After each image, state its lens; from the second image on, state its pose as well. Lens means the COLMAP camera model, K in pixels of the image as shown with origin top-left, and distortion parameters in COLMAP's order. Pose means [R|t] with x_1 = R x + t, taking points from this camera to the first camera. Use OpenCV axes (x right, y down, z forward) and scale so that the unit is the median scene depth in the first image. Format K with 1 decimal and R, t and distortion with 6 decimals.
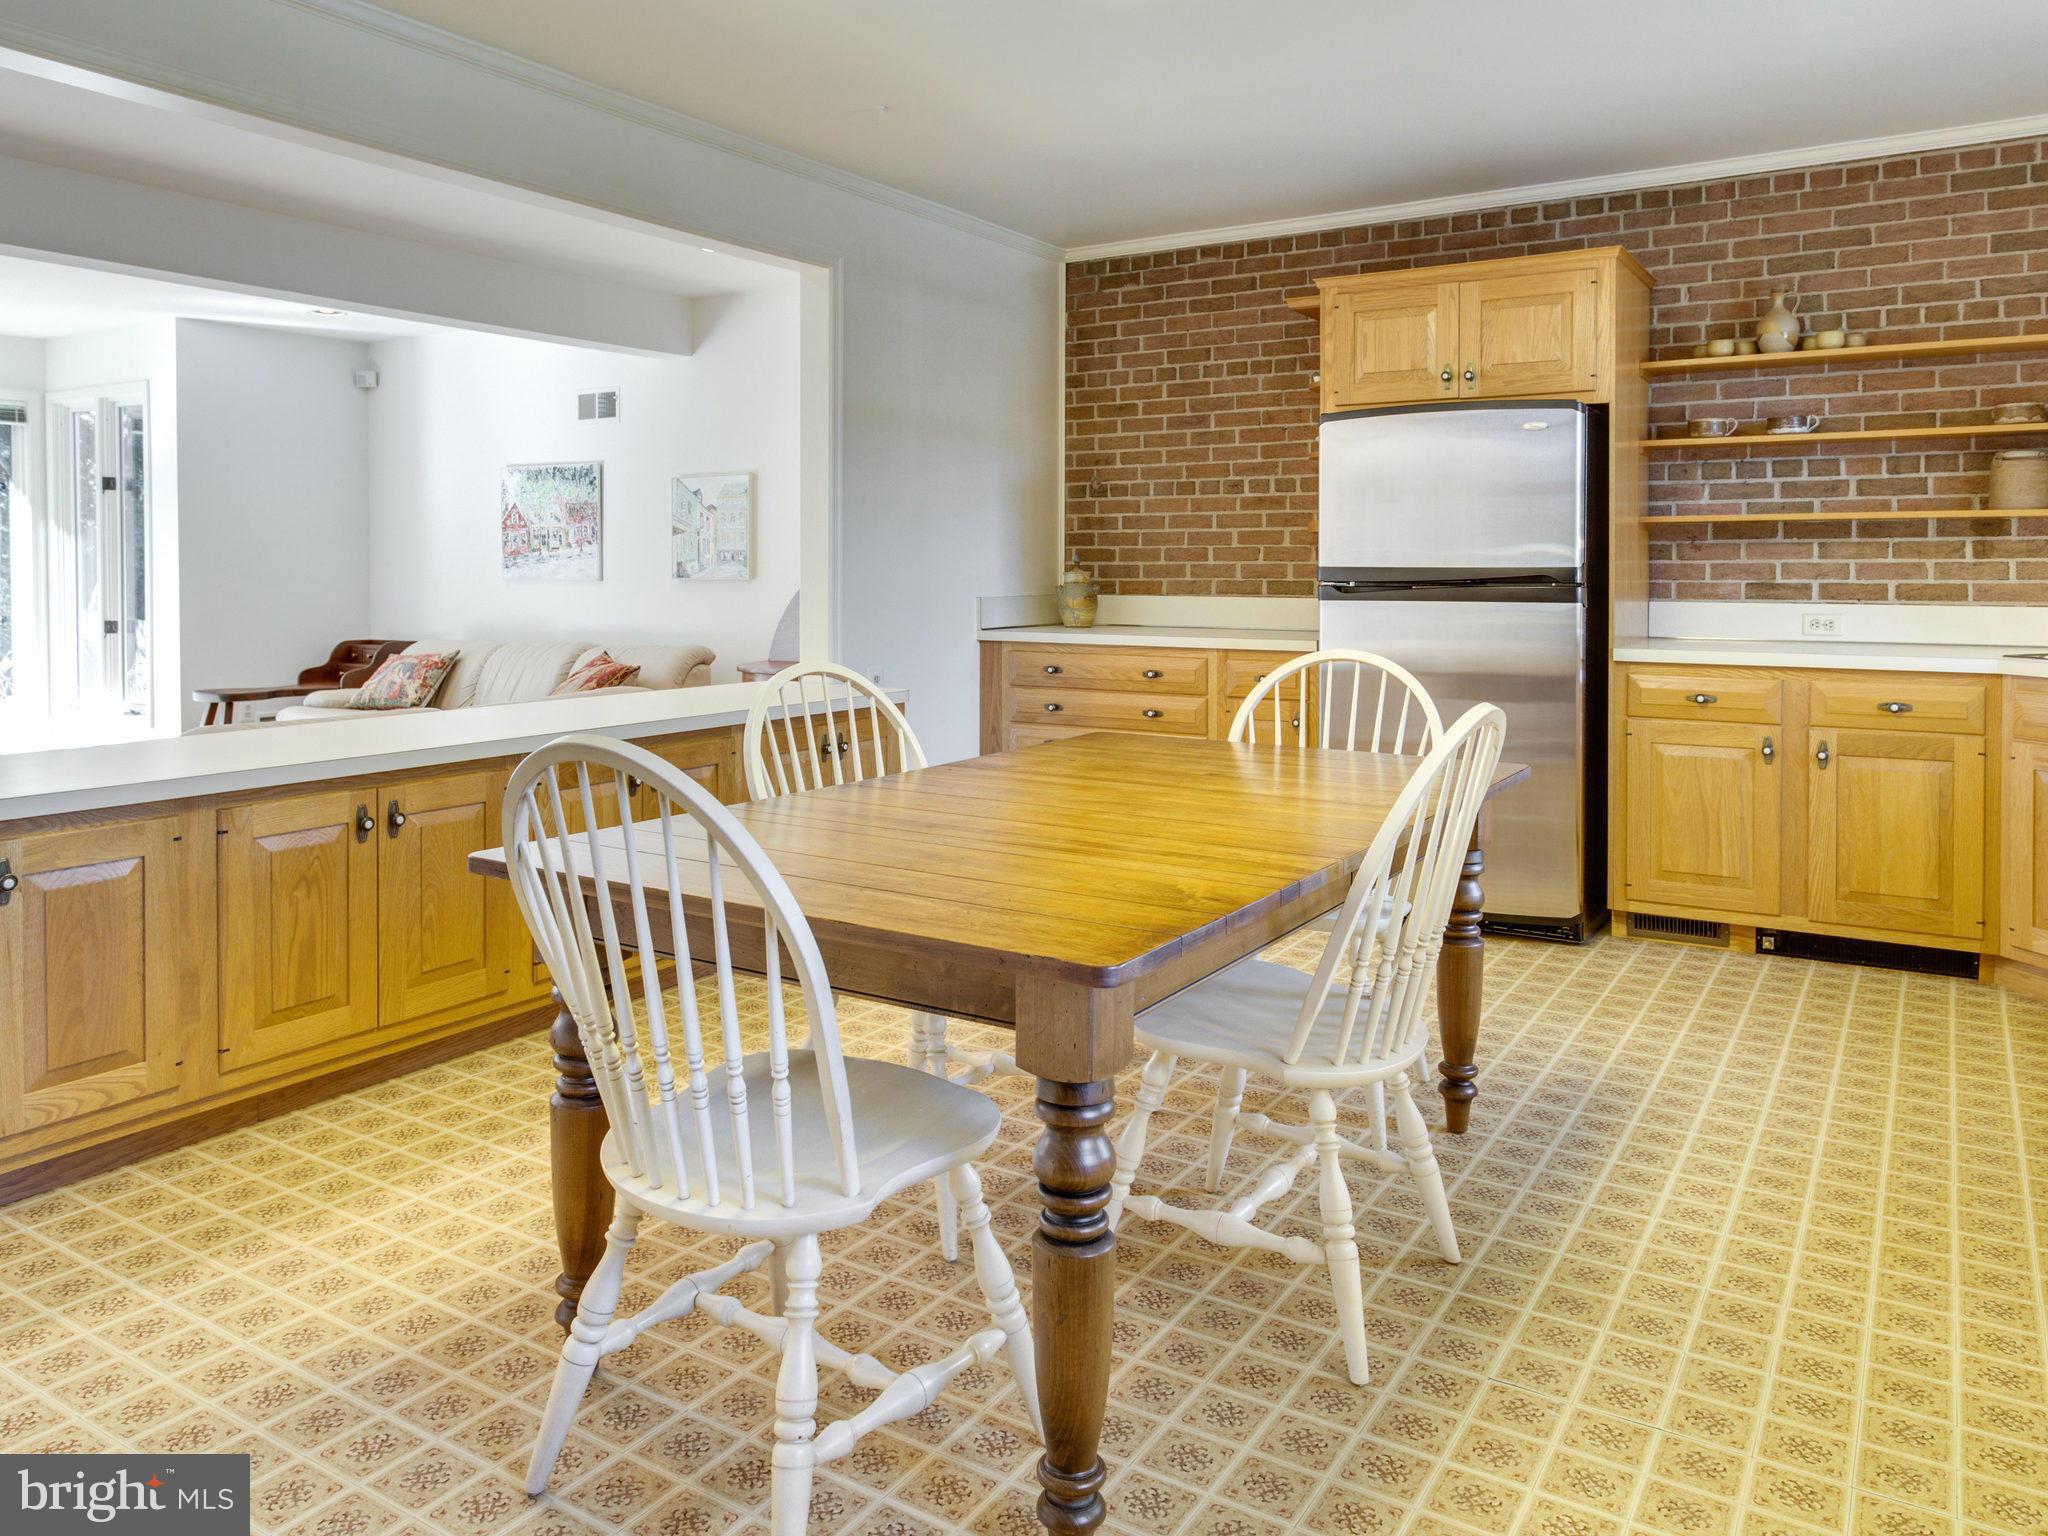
lens RADIAL K [[1423.1, 0, 1108.7], [0, 1423.1, 559.8], [0, 0, 1]] dist [0.016316, -0.004872]
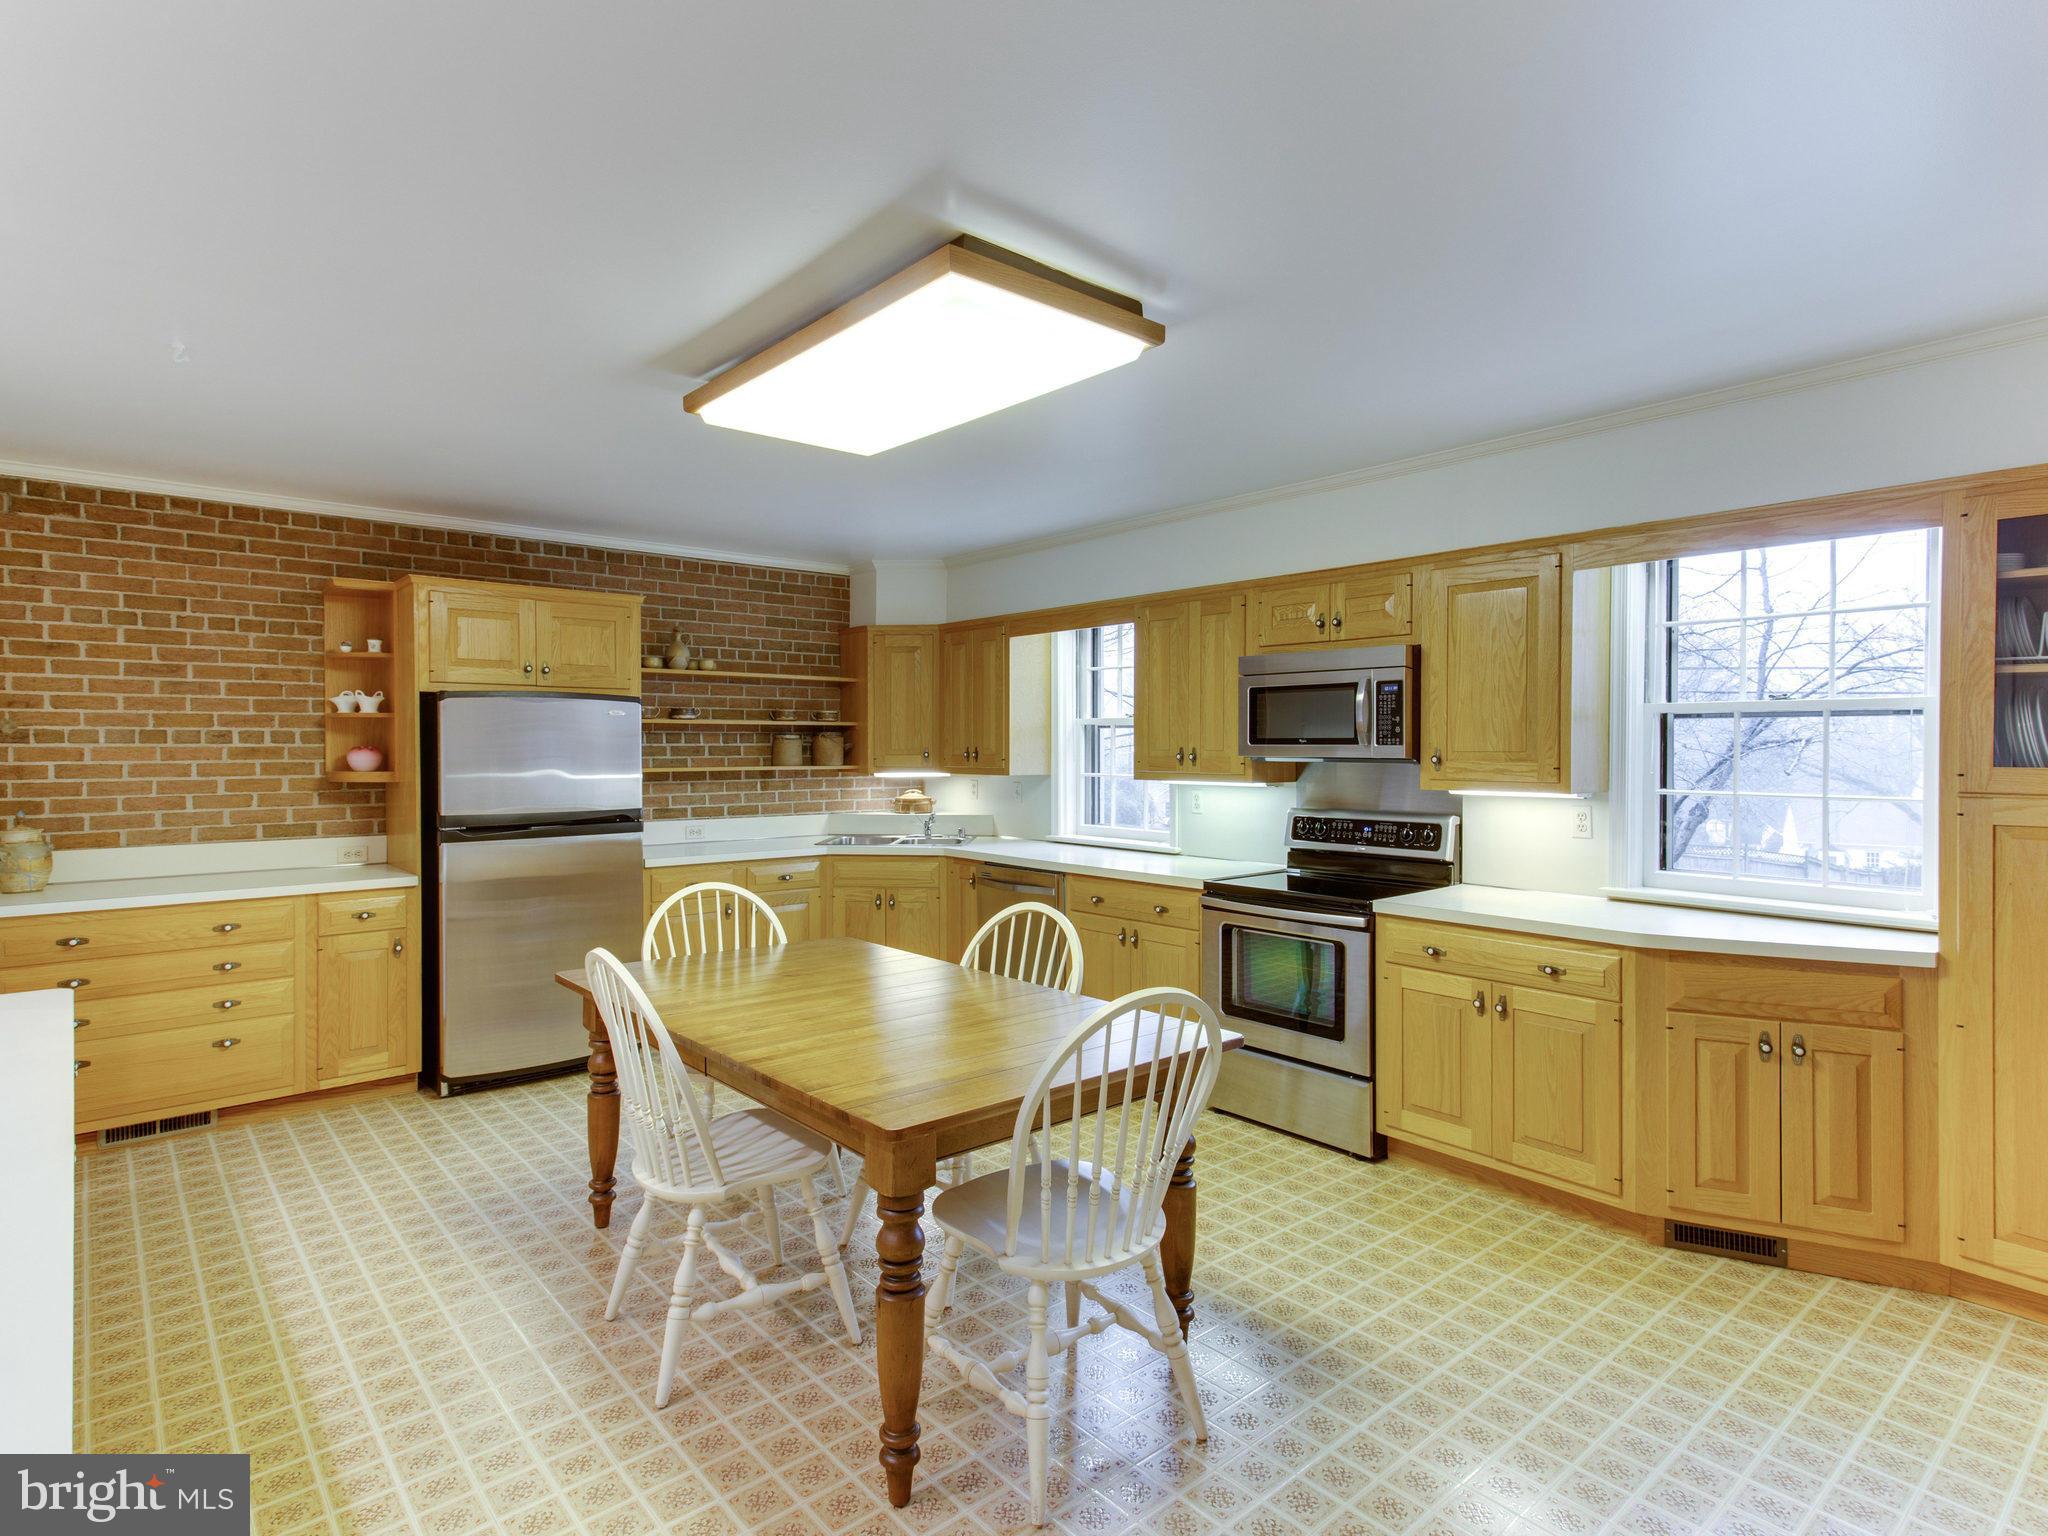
lens RADIAL K [[1080.1, 0, 966.0], [0, 1080.1, 722.2], [0, 0, 1]] dist [0.021306, 0.004171]
pose [[0.350367, 0.019689, 0.936406, -0.588874], [-0.006454, 0.999806, -0.018607, -0.063489], [-0.936590, 0.000476, 0.350426, 0.258745]]
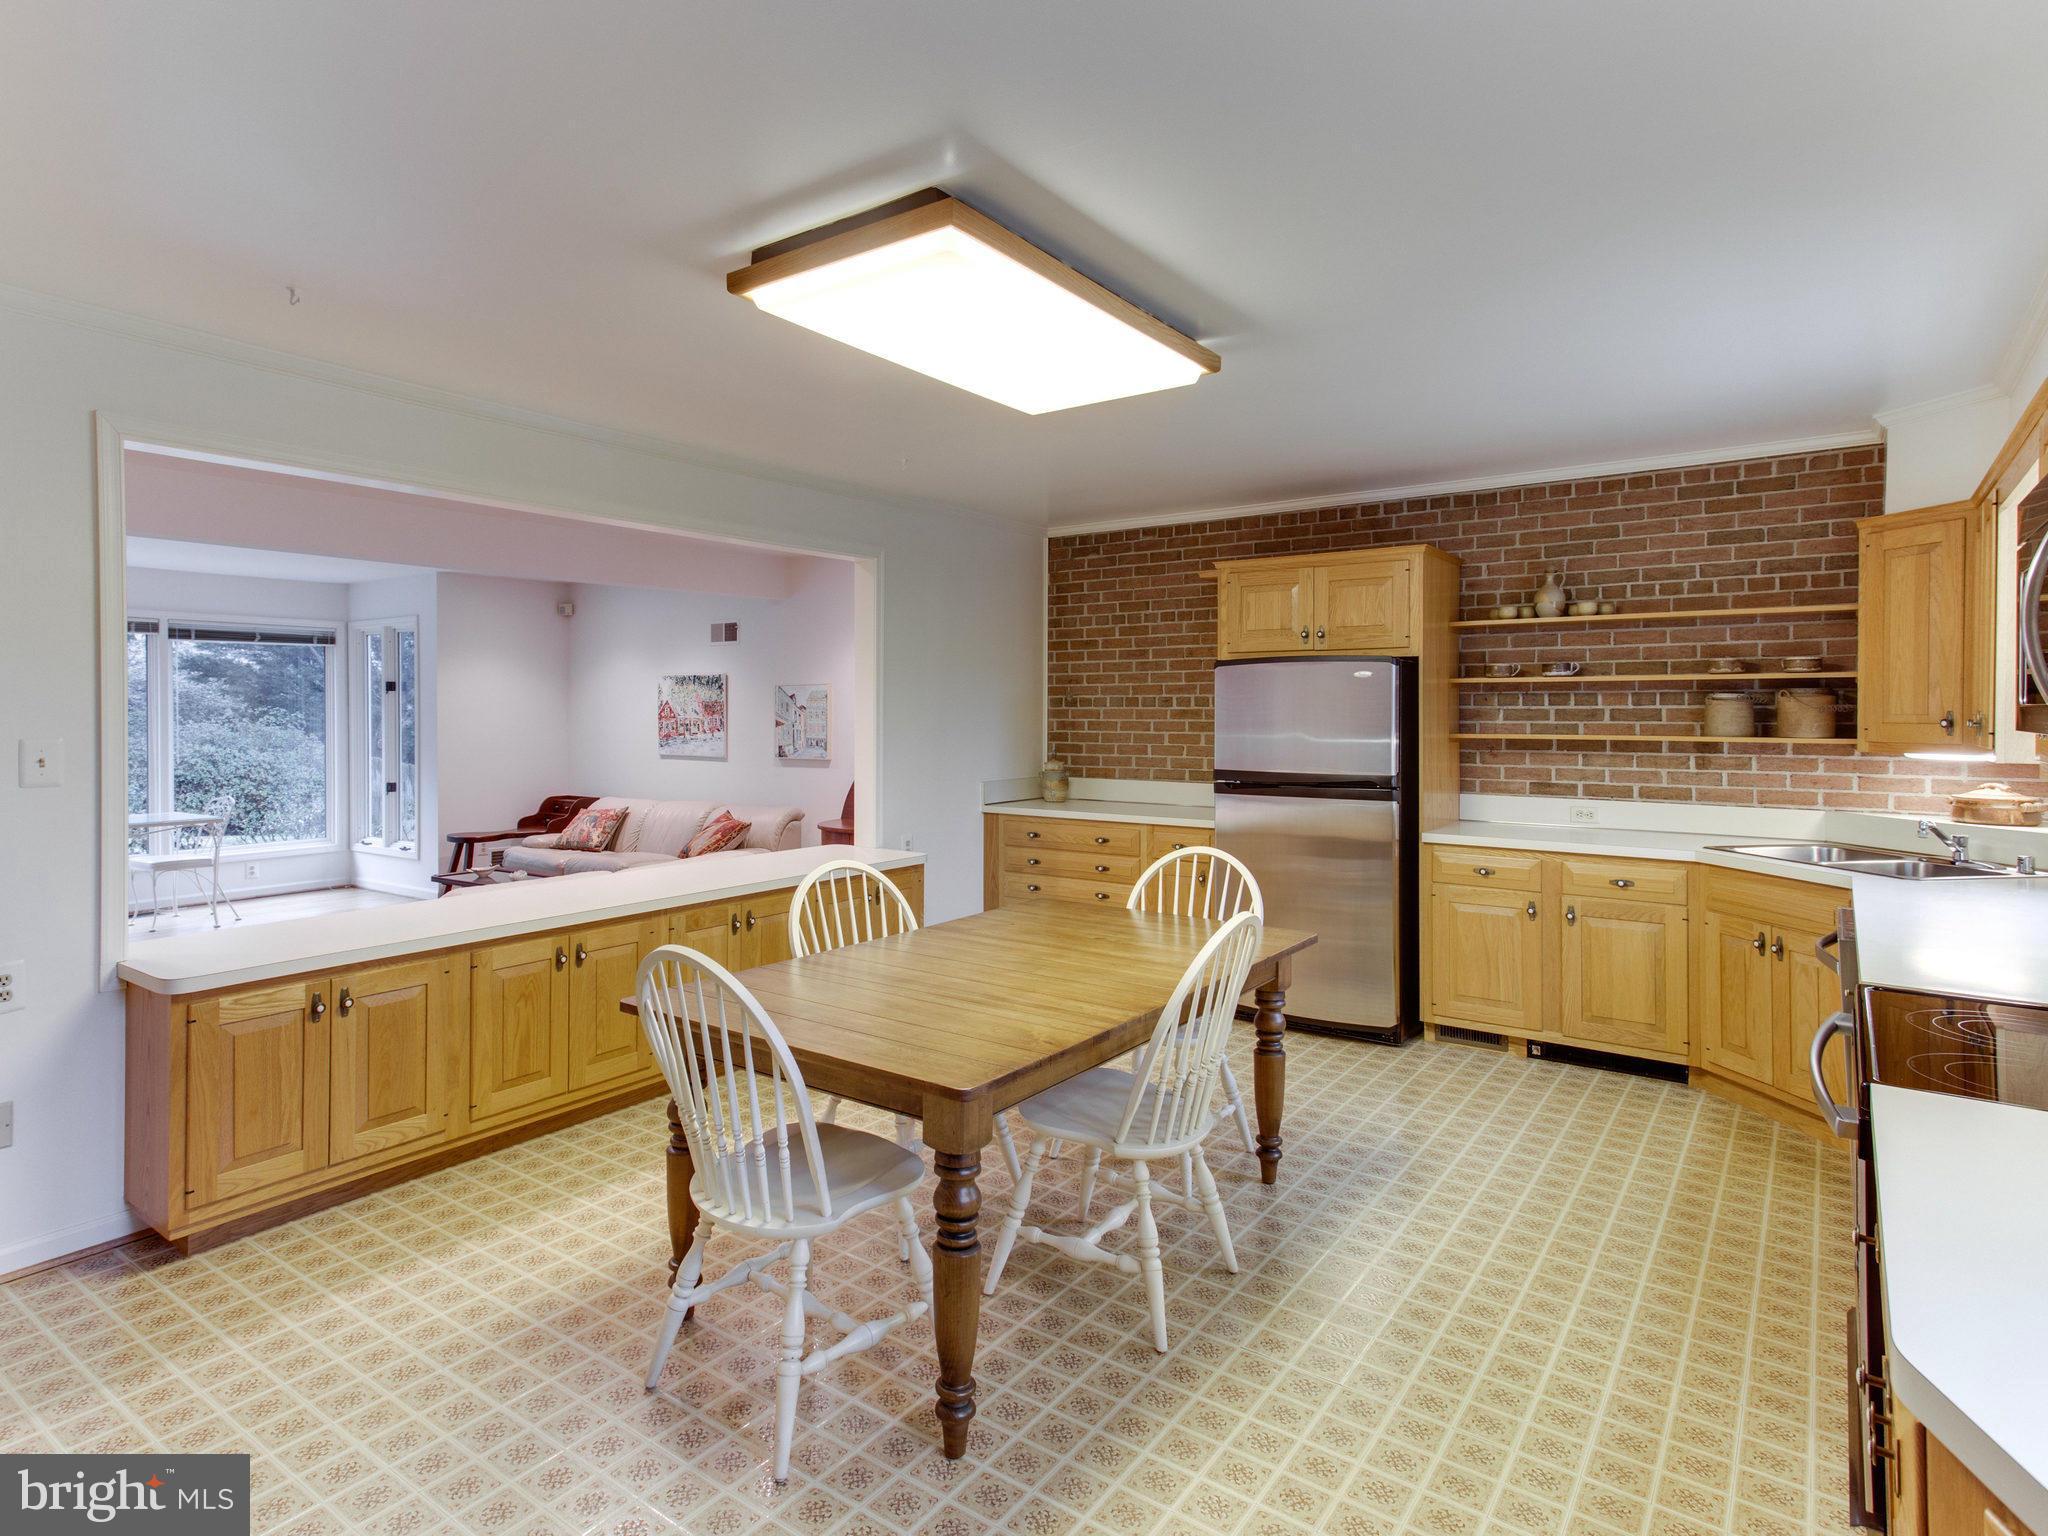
lens RADIAL K [[1124.9, 0, 1036.2], [0, 1124.9, 684.9], [0, 0, 1]] dist [0.038787, 0.003782]
pose [[0.996298, -0.003491, -0.085891, 0.070682], [0.002292, 0.999899, -0.014049, -0.065898], [0.085932, 0.013800, 0.996205, -0.132448]]
